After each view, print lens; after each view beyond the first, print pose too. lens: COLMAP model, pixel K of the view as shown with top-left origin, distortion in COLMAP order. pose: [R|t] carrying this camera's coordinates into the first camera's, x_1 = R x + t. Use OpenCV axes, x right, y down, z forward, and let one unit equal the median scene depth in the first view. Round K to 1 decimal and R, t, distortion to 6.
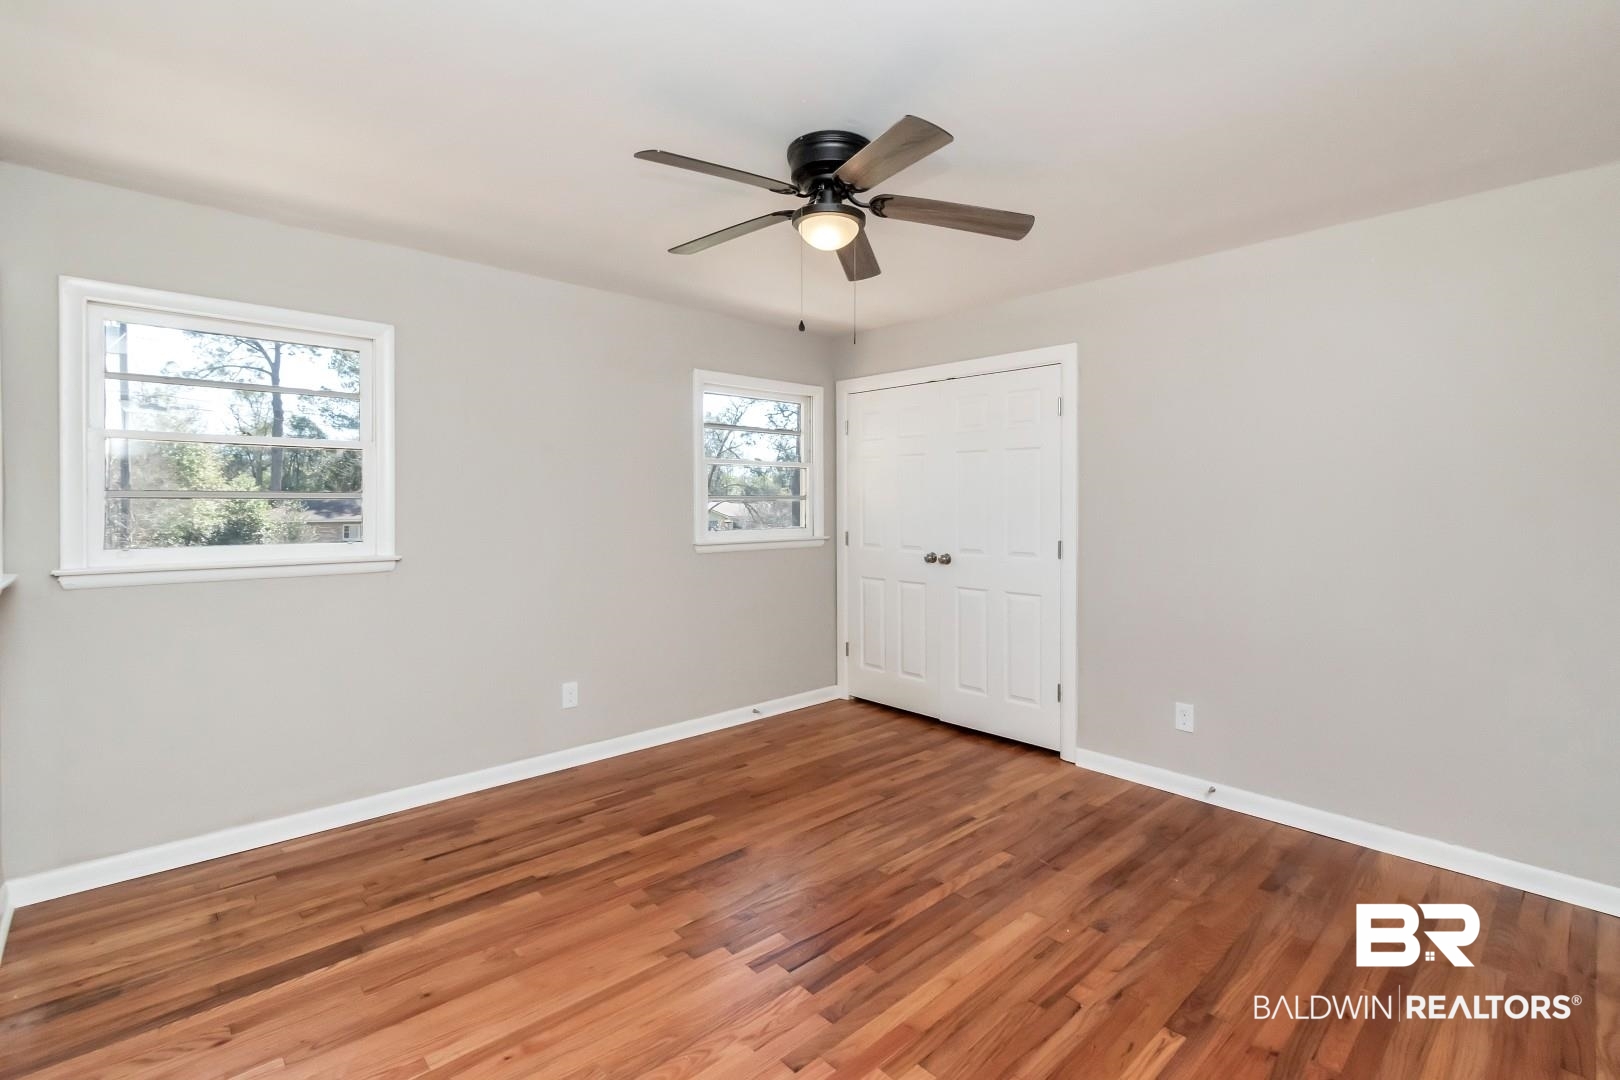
lens RADIAL K [[740.8, 0, 799.3], [0, 740.8, 513.4], [0, 0, 1]] dist [0.002425, 0.000219]
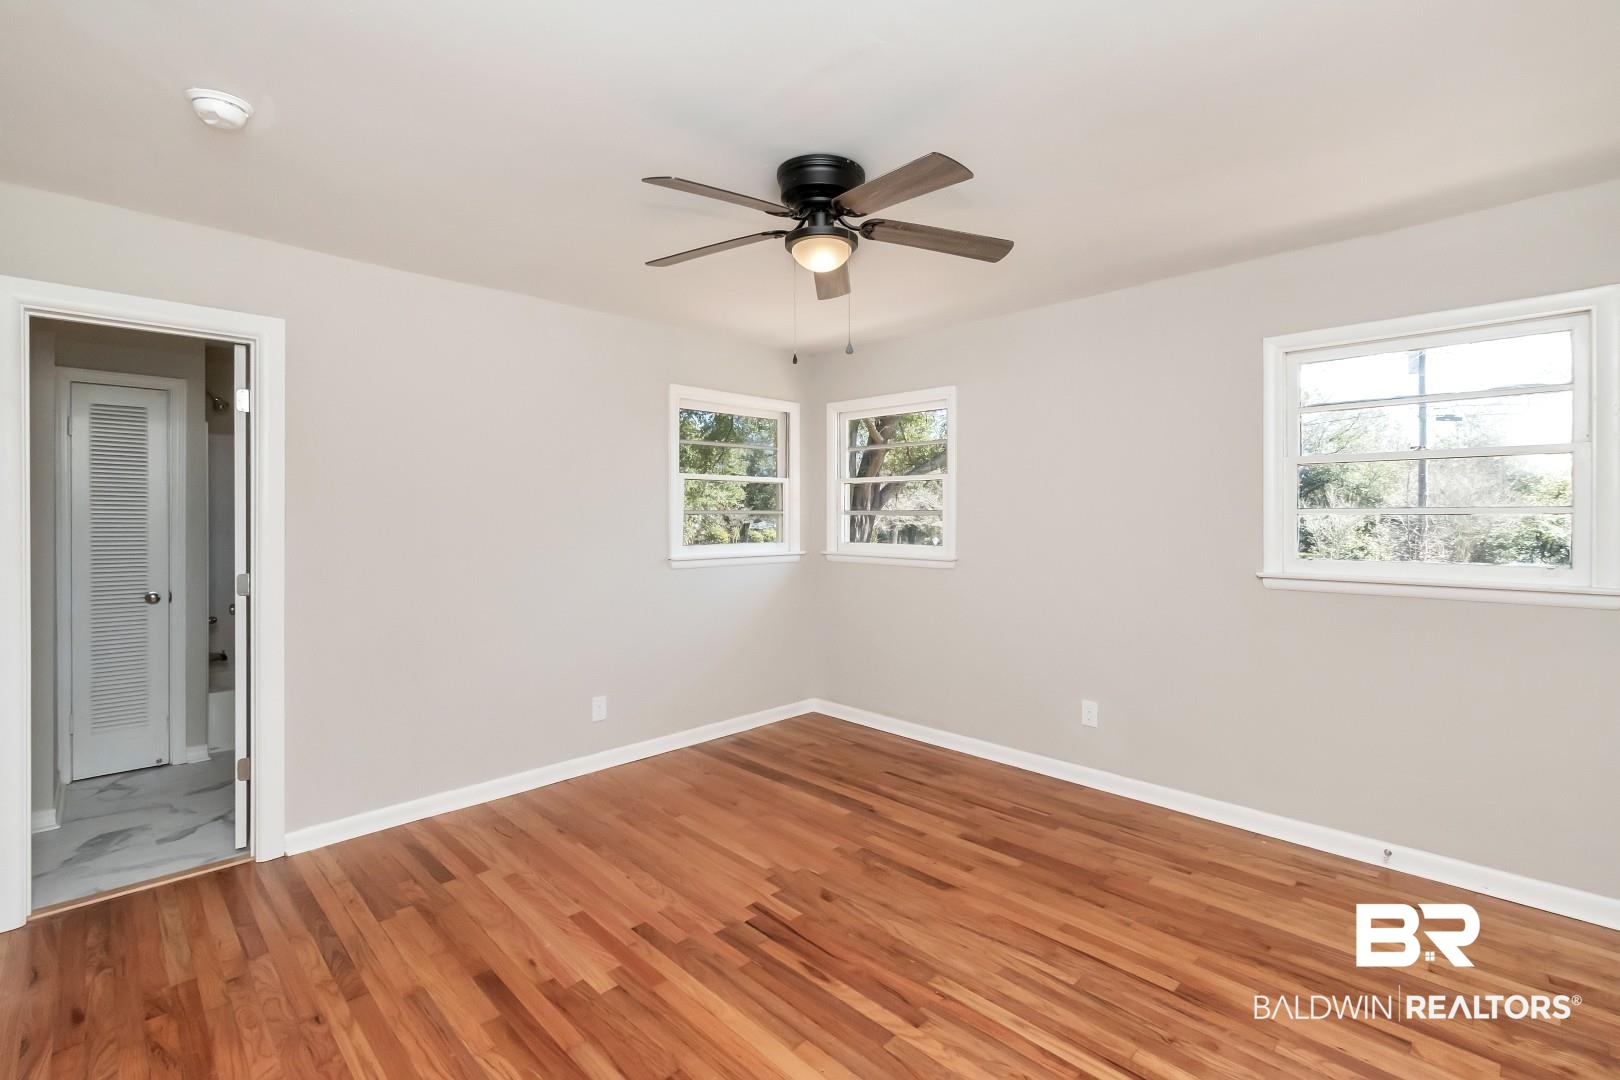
lens RADIAL K [[715.1, 0, 811.1], [0, 715.1, 518.7], [0, 0, 1]] dist [0.002635, 0.000256]
pose [[0.043838, 0.005112, -0.999026, 0.841189], [-0.008674, 0.999951, 0.004736, -0.021532], [0.999001, 0.008458, 0.043880, 0.784802]]
